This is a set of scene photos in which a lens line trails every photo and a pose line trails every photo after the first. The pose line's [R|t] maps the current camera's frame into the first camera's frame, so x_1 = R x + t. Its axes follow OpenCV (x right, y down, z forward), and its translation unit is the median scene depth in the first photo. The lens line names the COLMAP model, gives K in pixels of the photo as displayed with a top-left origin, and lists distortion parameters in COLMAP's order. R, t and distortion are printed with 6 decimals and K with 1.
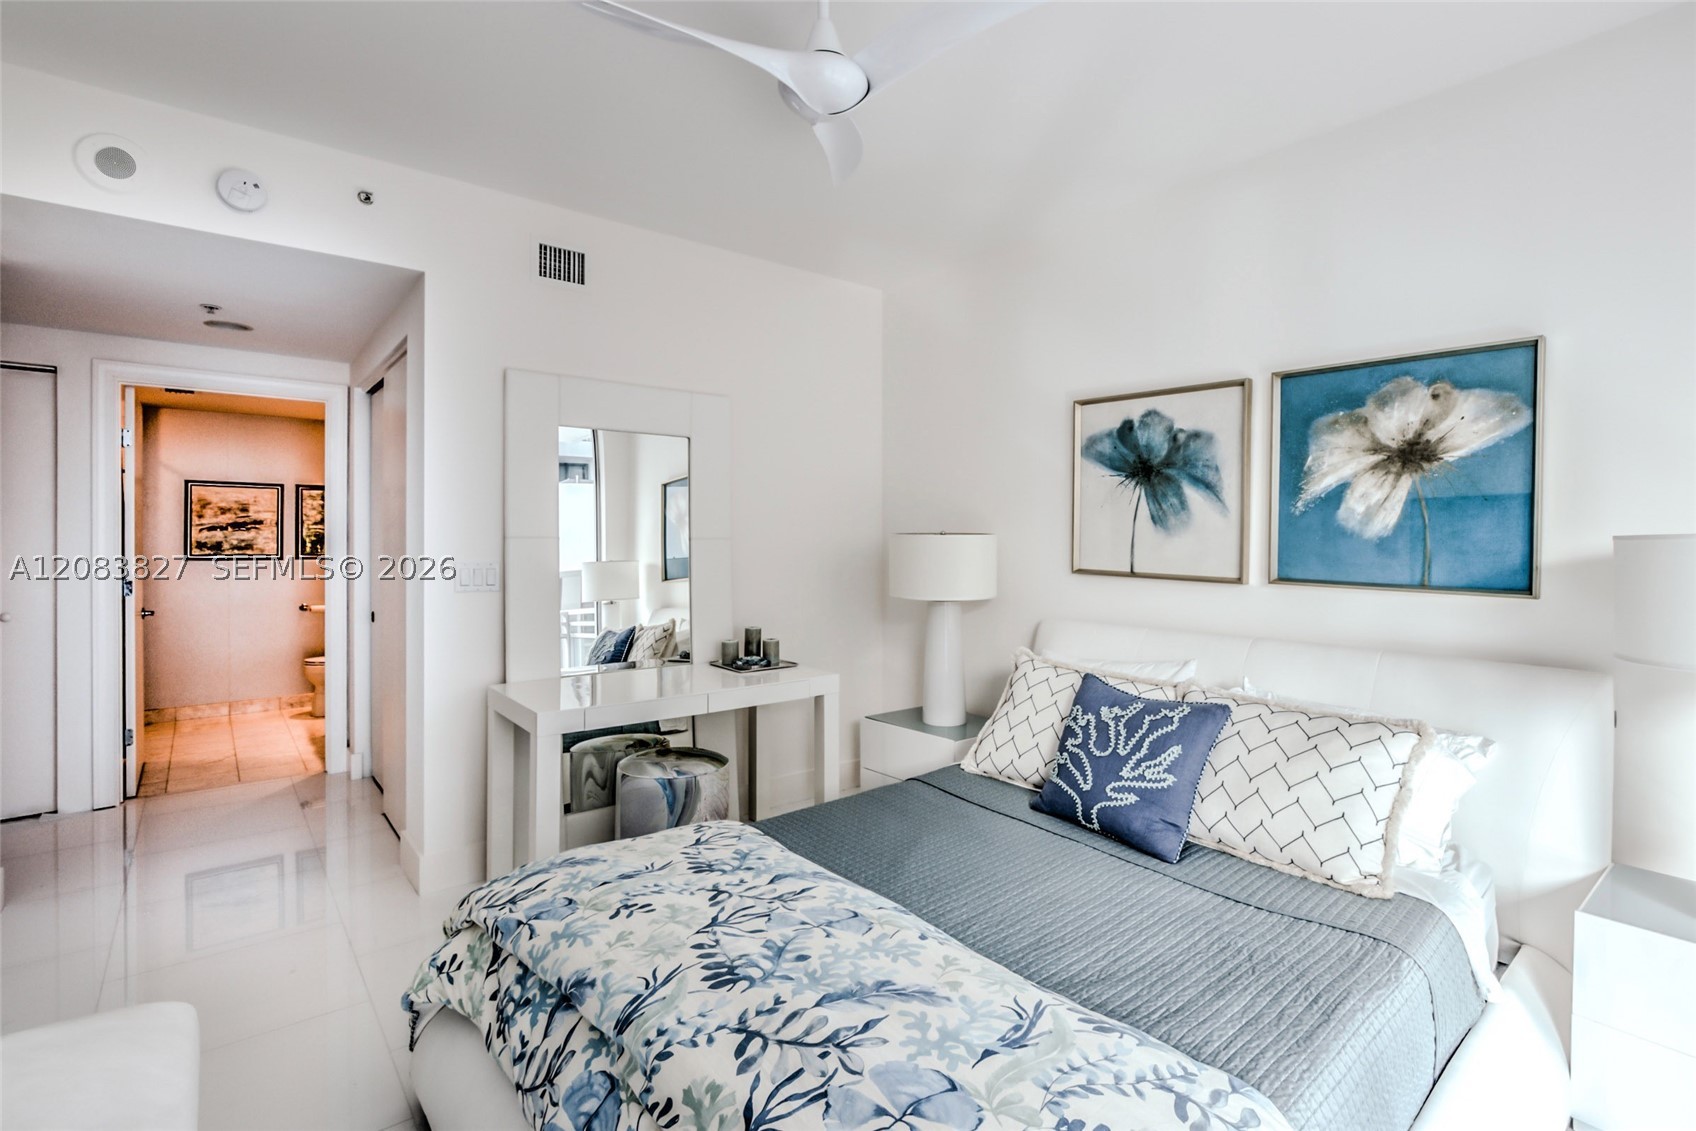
lens RADIAL K [[786.7, 0, 887.1], [0, 786.7, 540.9], [0, 0, 1]] dist [-0.010528, 0.001680]
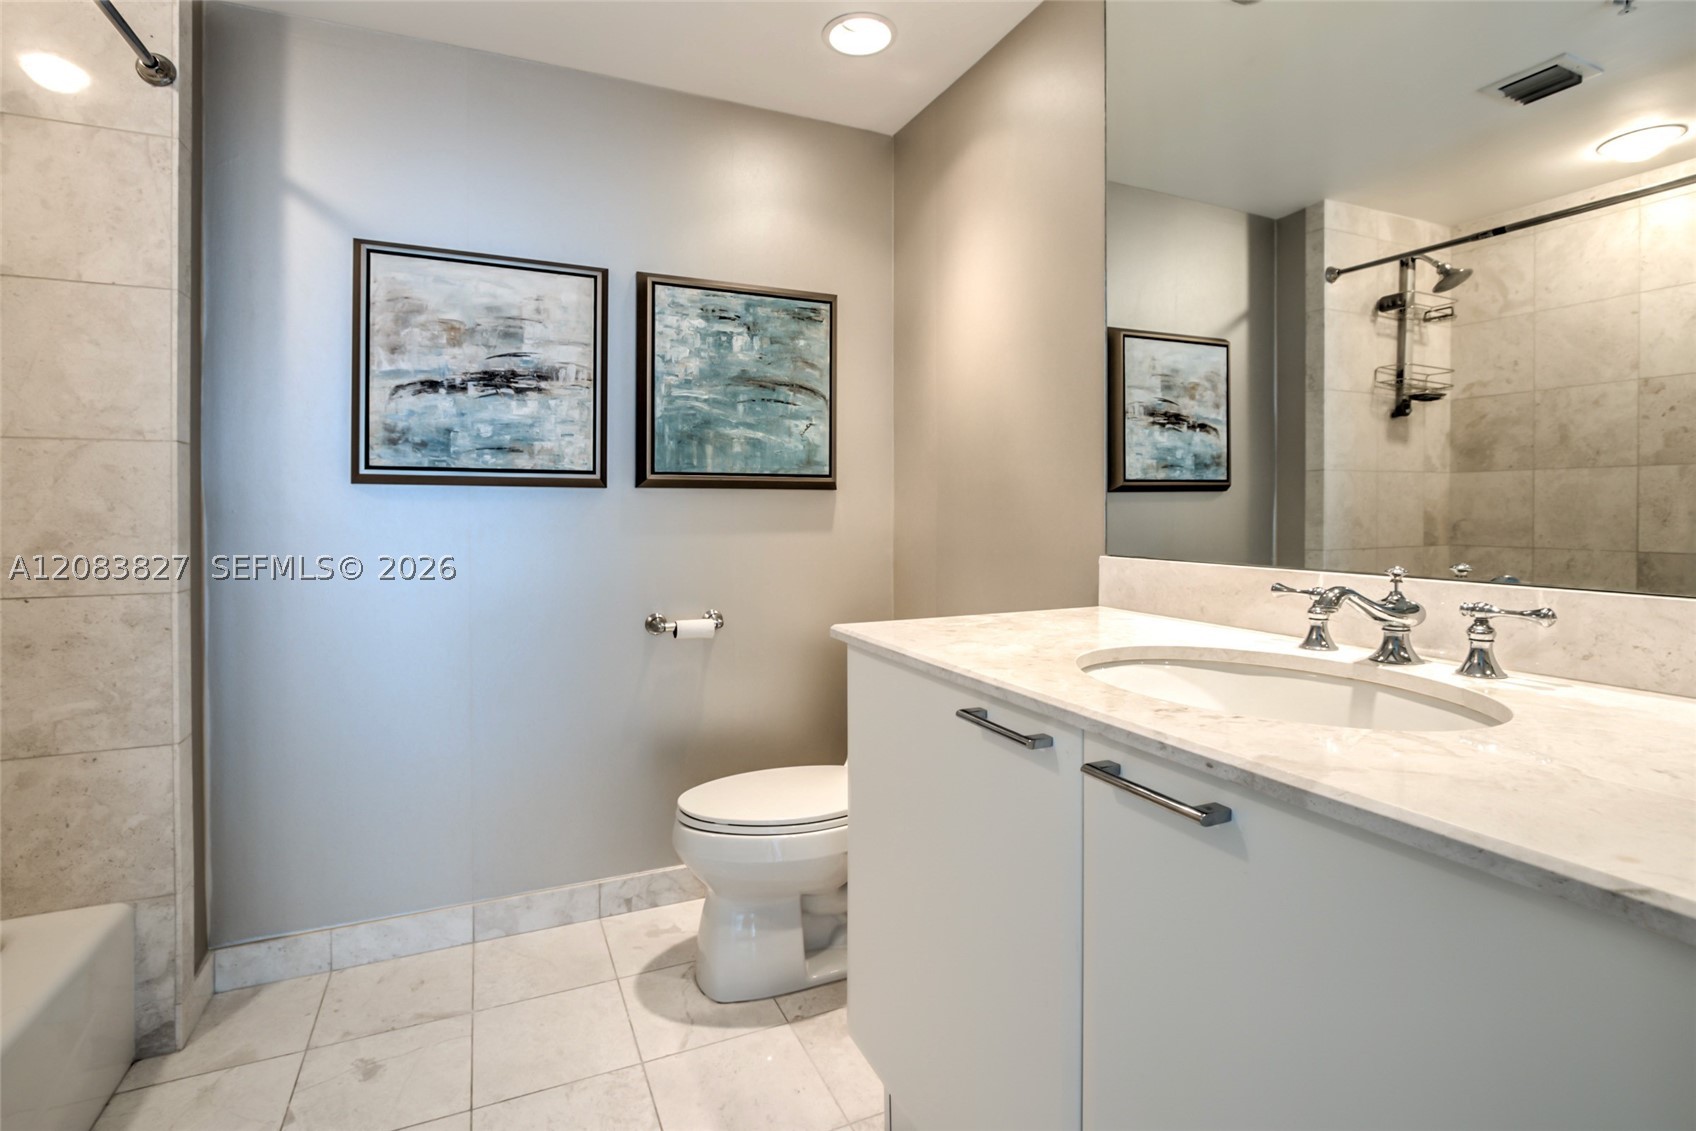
lens RADIAL K [[786.7, 0, 873.7], [0, 786.7, 510.0], [0, 0, 1]] dist [-0.010528, 0.001680]
pose [[0.960901, -0.009895, -0.276715, -1.270426], [0.007937, 0.999935, -0.008197, 0.085200], [0.276778, 0.005680, 0.960917, 1.576727]]
